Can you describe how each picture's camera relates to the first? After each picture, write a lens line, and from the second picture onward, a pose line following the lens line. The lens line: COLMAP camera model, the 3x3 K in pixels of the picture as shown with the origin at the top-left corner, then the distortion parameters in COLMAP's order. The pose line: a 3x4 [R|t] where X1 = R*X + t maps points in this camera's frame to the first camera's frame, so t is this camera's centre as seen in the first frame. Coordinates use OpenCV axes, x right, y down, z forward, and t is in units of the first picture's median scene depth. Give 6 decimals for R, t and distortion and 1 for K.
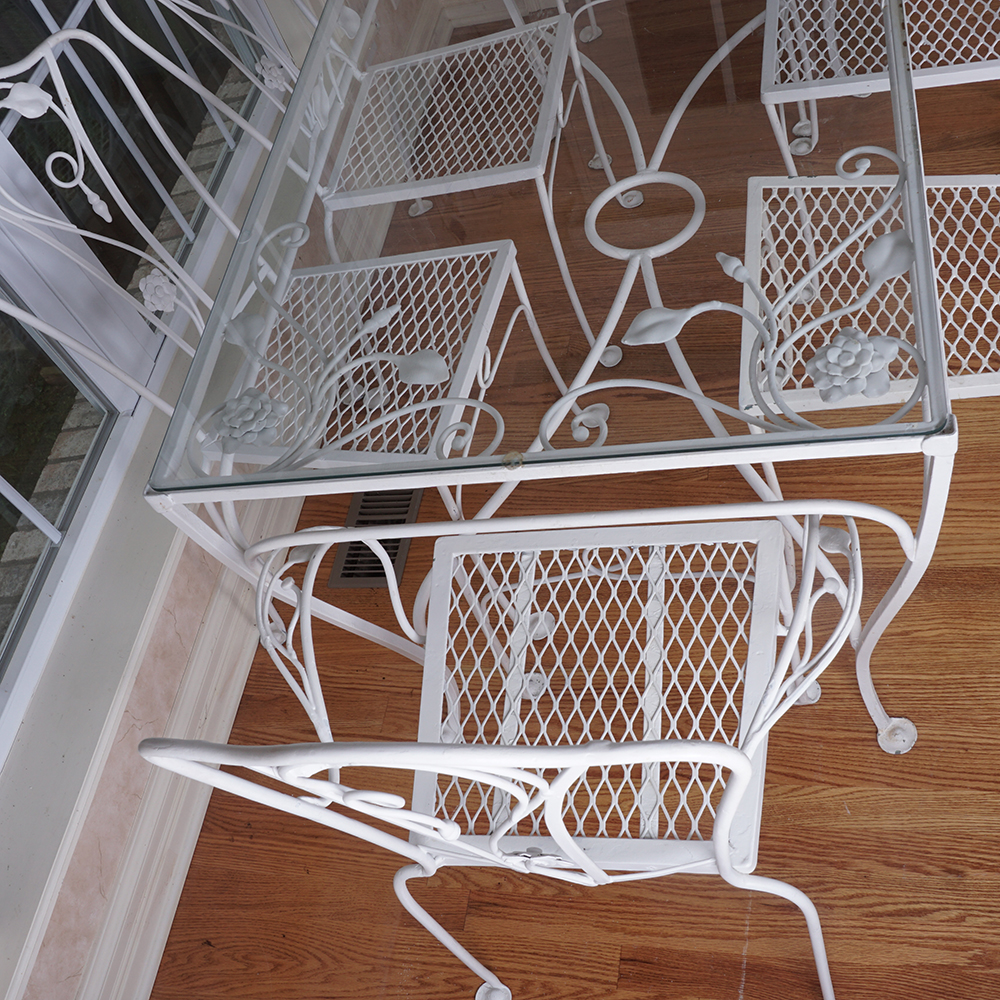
lens RADIAL K [[1181.5, 0, 543.3], [0, 1181.5, 504.3], [0, 0, 1]] dist [-0.057136, 0.029368]
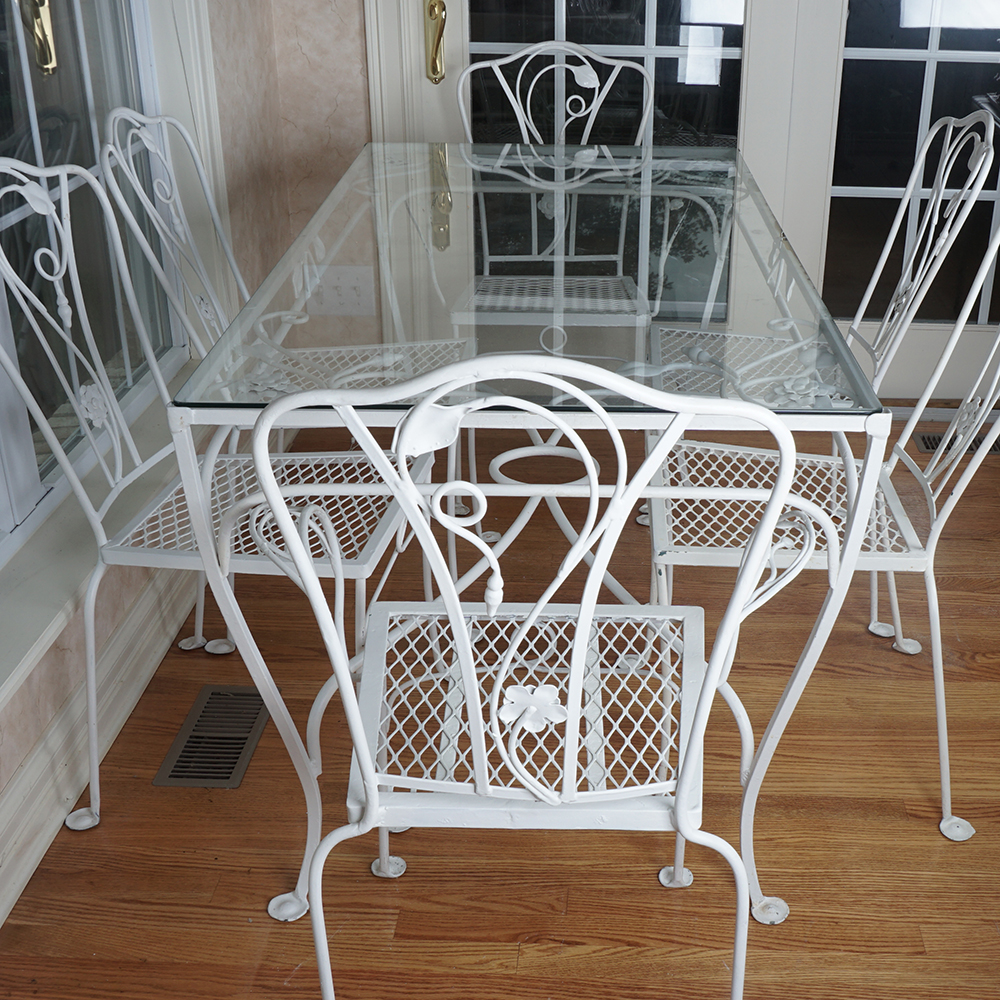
lens RADIAL K [[1363.8, 0, 598.0], [0, 1363.8, 593.6], [0, 0, 1]] dist [-0.069551, 0.086282]
pose [[0.950906, 0.192485, 0.242336, -0.174266], [-0.060234, 0.883181, -0.465149, 0.510334], [-0.303560, 0.427716, 0.851417, -0.063400]]
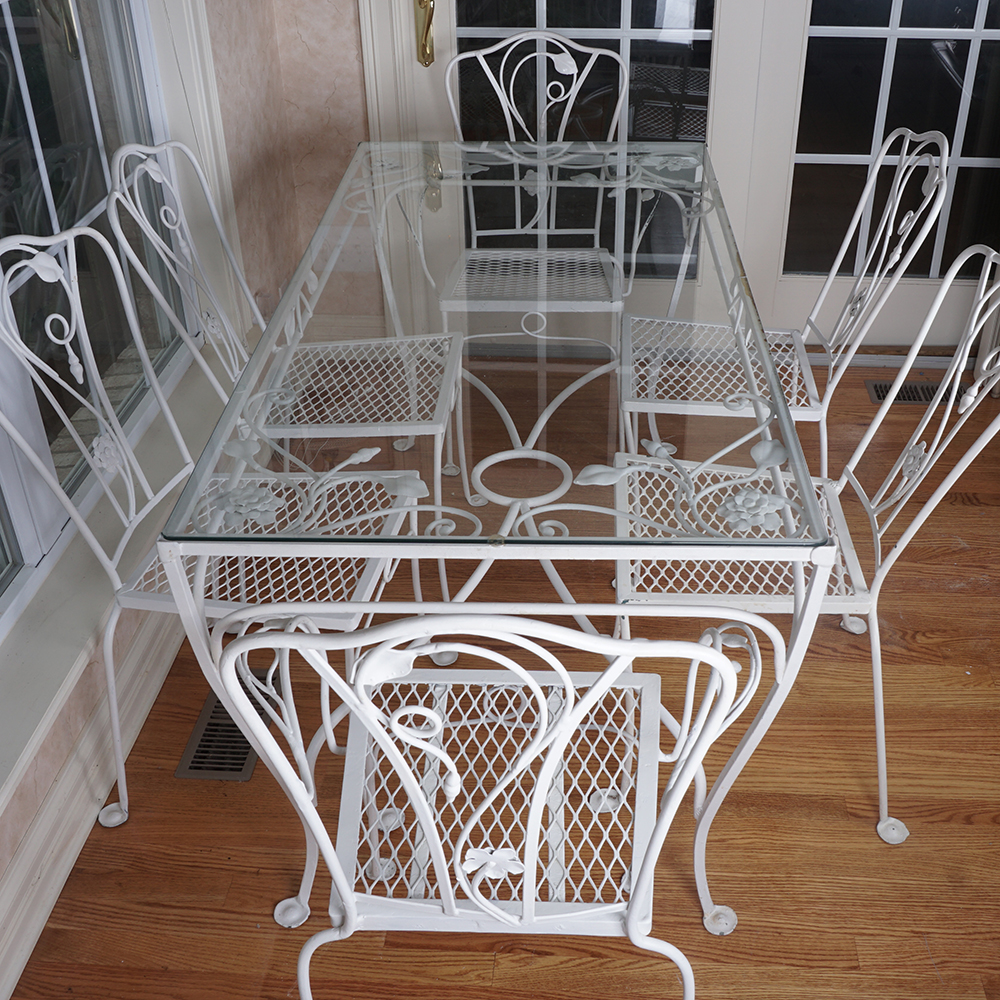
lens RADIAL K [[1182.5, 0, 545.2], [0, 1182.5, 513.3], [0, 0, 1]] dist [-0.048705, 0.024411]
pose [[0.960302, 0.168888, 0.222027, -0.175609], [-0.076398, 0.924699, -0.372954, 0.270665], [-0.268296, 0.341186, 0.900894, -0.101725]]
